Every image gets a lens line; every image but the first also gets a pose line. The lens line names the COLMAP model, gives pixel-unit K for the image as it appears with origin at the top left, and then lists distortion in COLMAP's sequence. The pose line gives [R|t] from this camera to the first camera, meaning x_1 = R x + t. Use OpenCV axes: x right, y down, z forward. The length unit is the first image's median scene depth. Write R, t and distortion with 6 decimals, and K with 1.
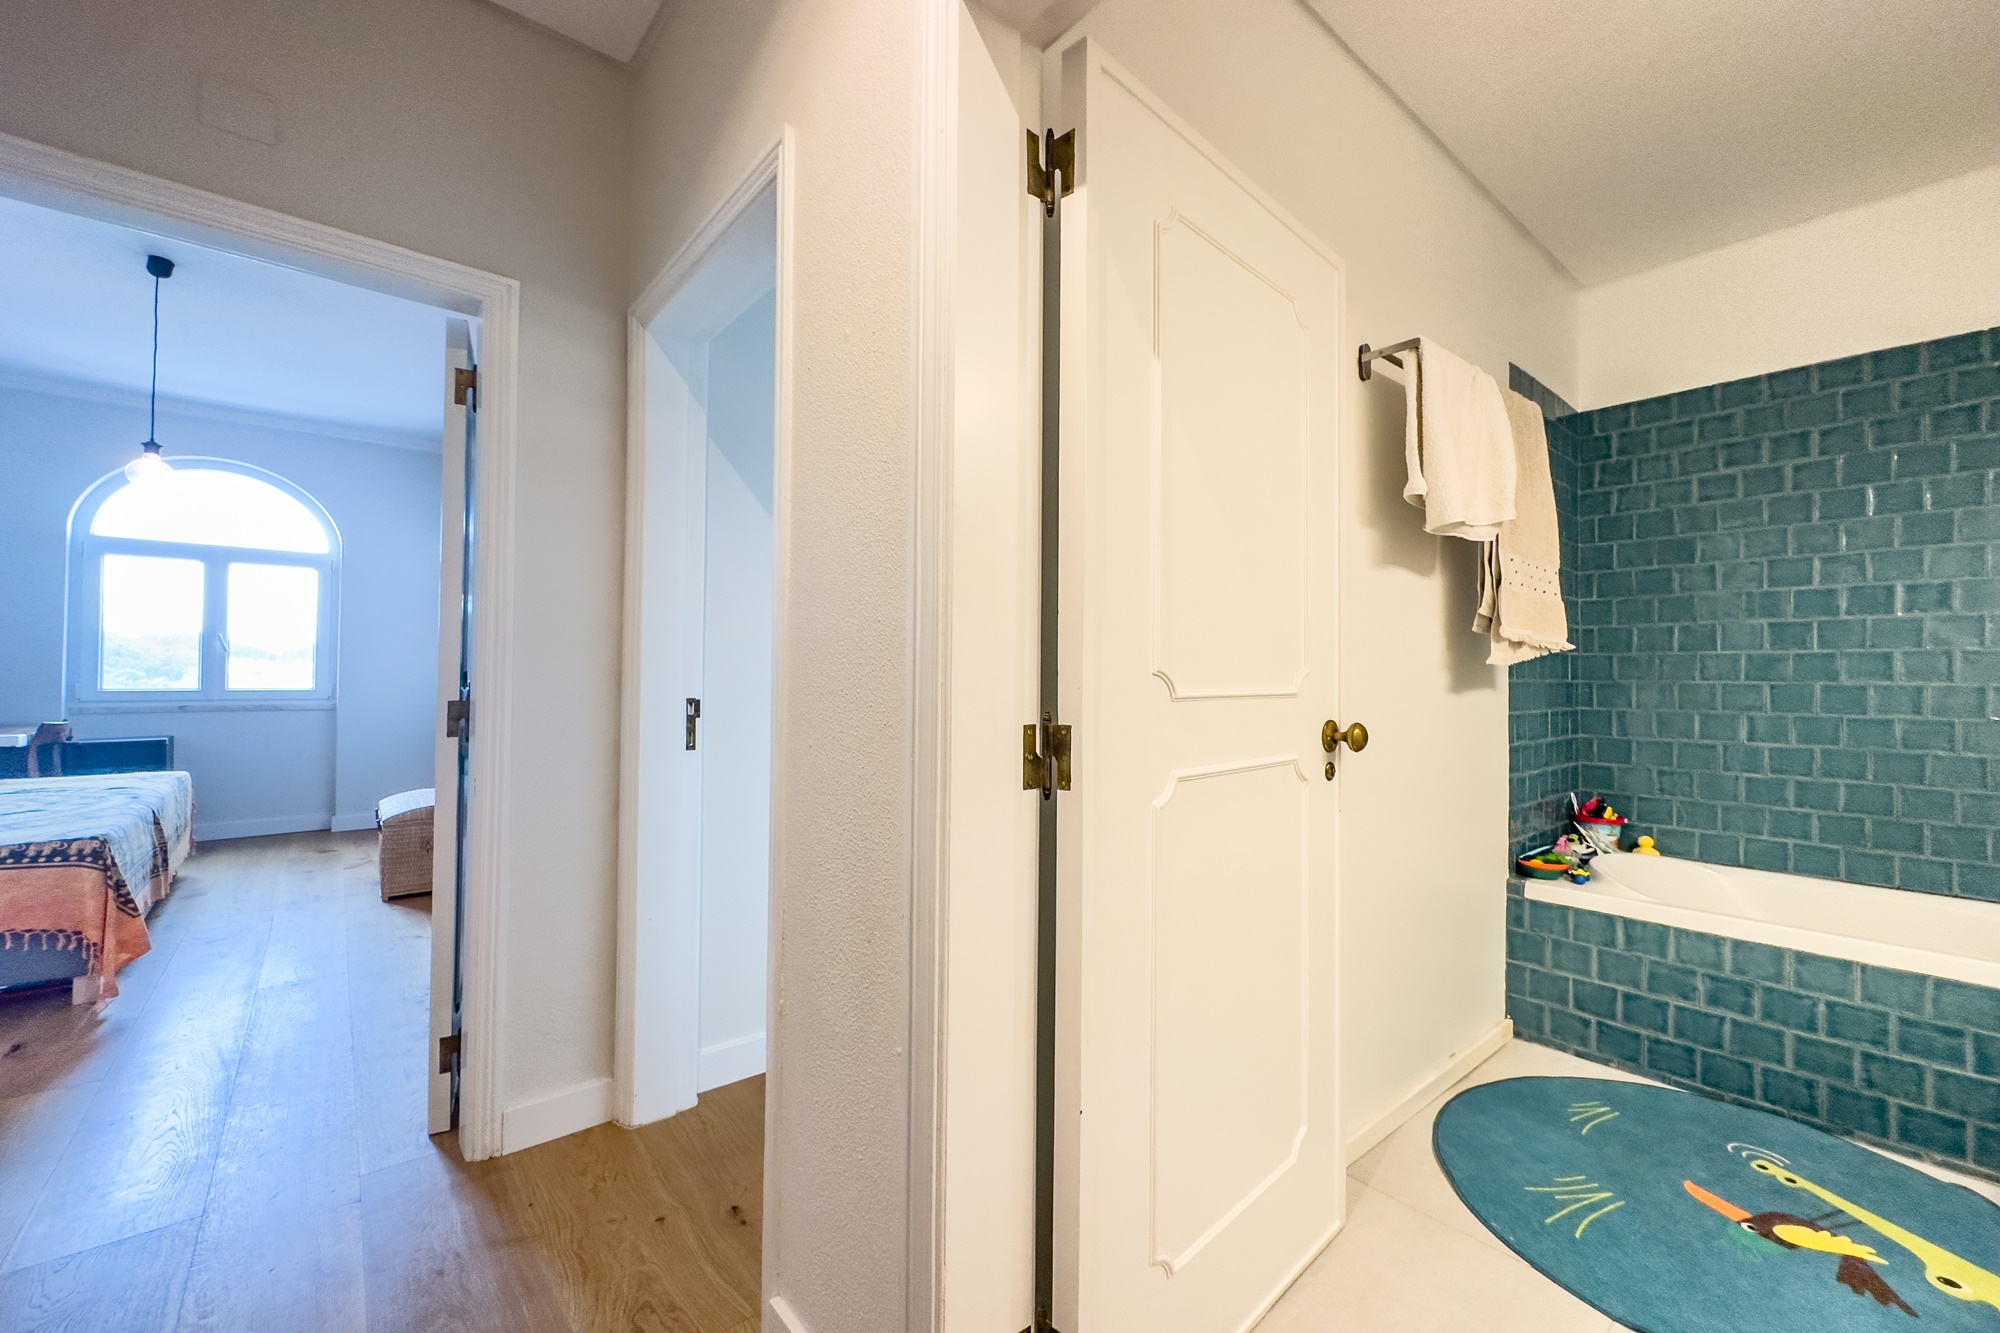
lens RADIAL K [[799.7, 0, 1008.7], [0, 799.7, 631.5], [0, 0, 1]] dist [-0.003850, 0.001118]
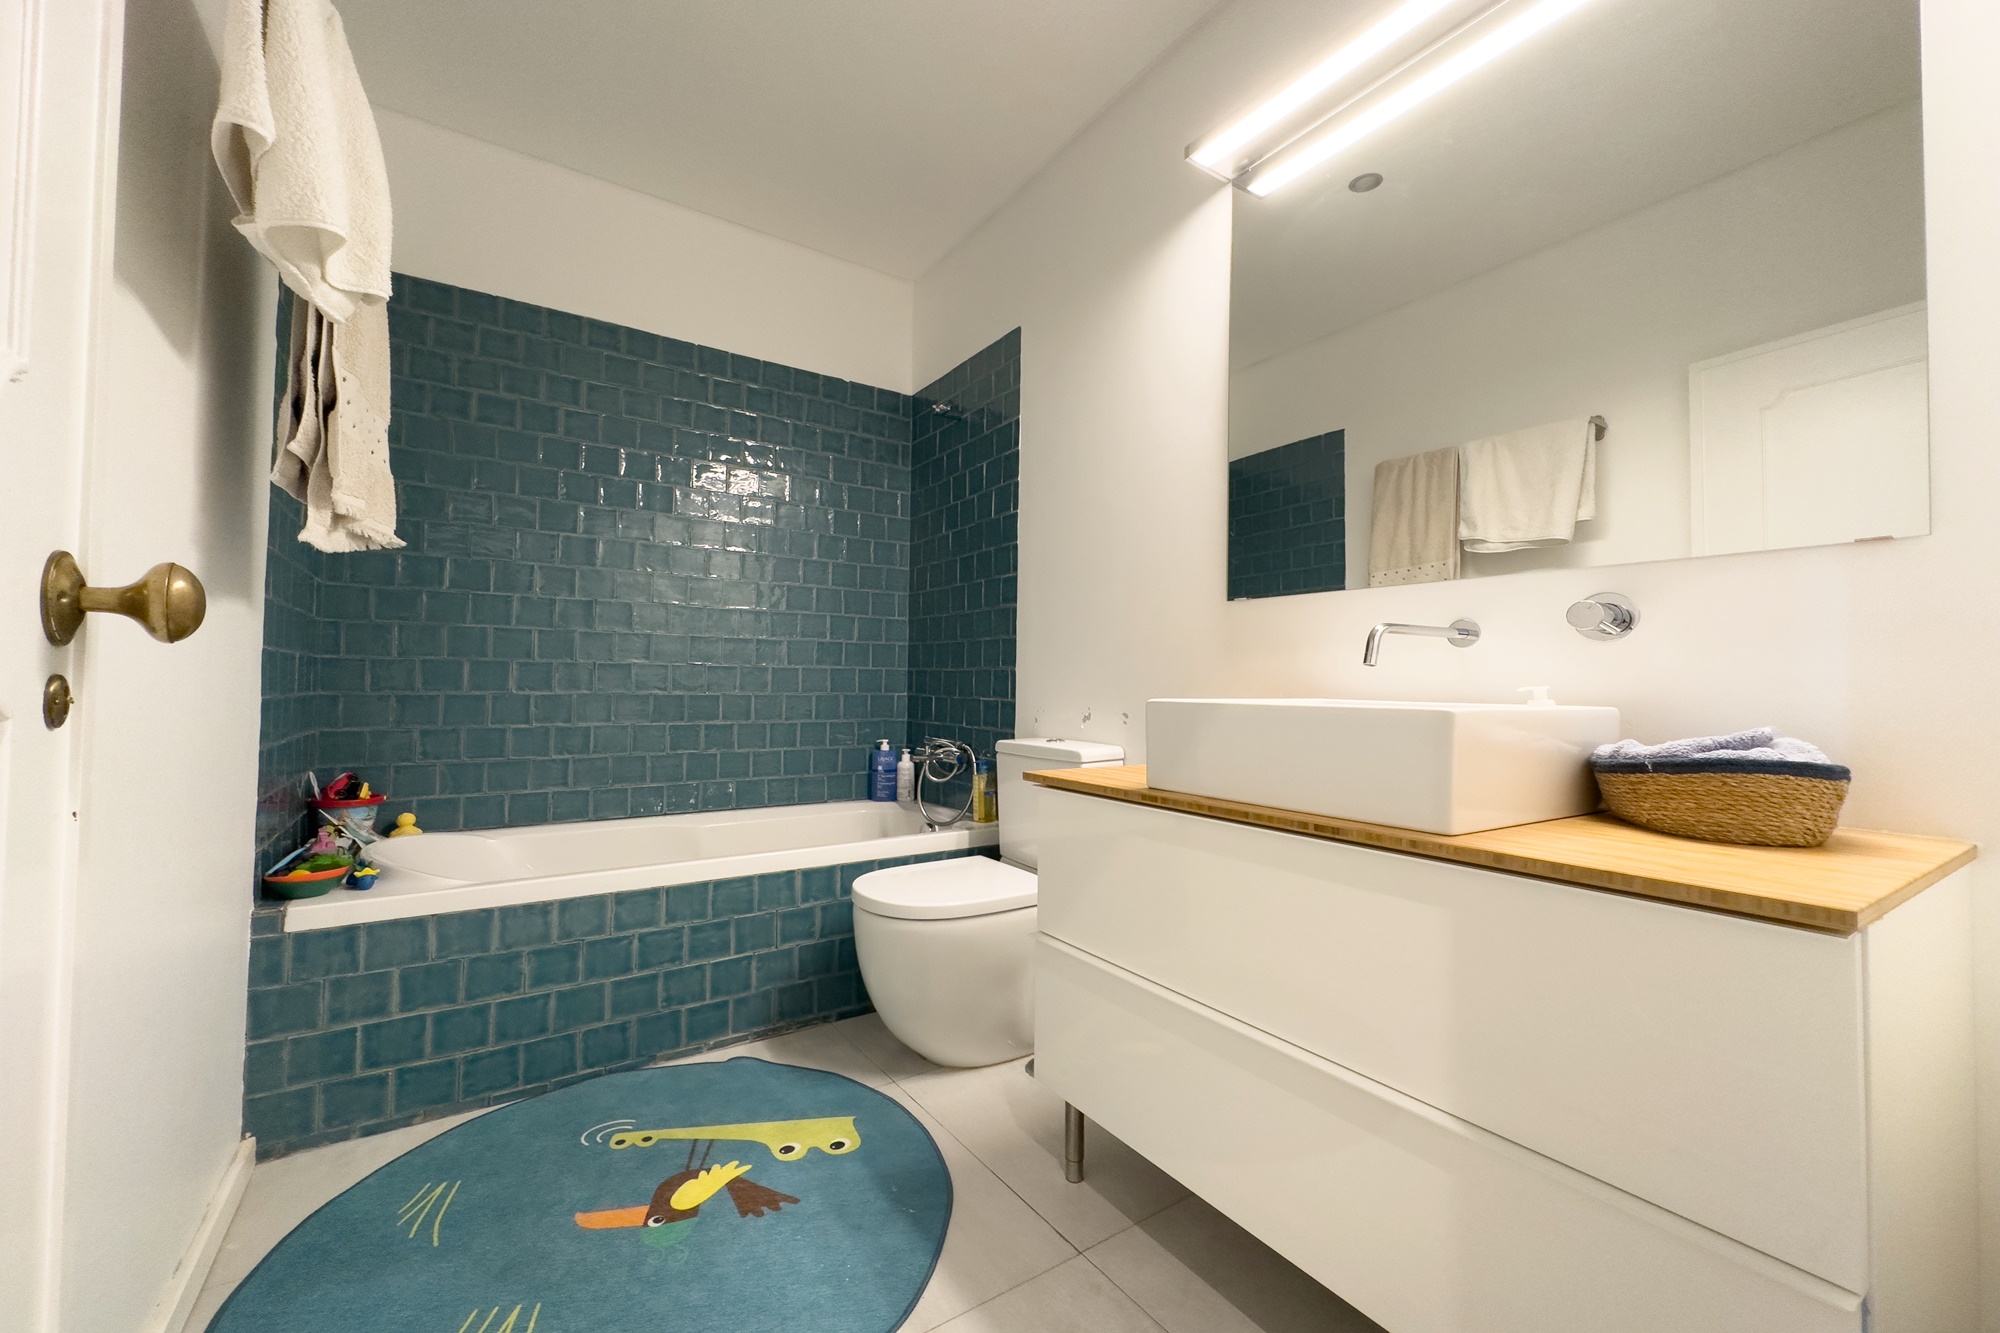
lens RADIAL K [[799.7, 0, 992.0], [0, 799.7, 670.1], [0, 0, 1]] dist [-0.003850, 0.001118]
pose [[0.111779, 0.012337, 0.993657, 0.084625], [-0.061811, 0.998073, -0.005439, 0.104432], [-0.991809, -0.060811, 0.112326, 0.429764]]
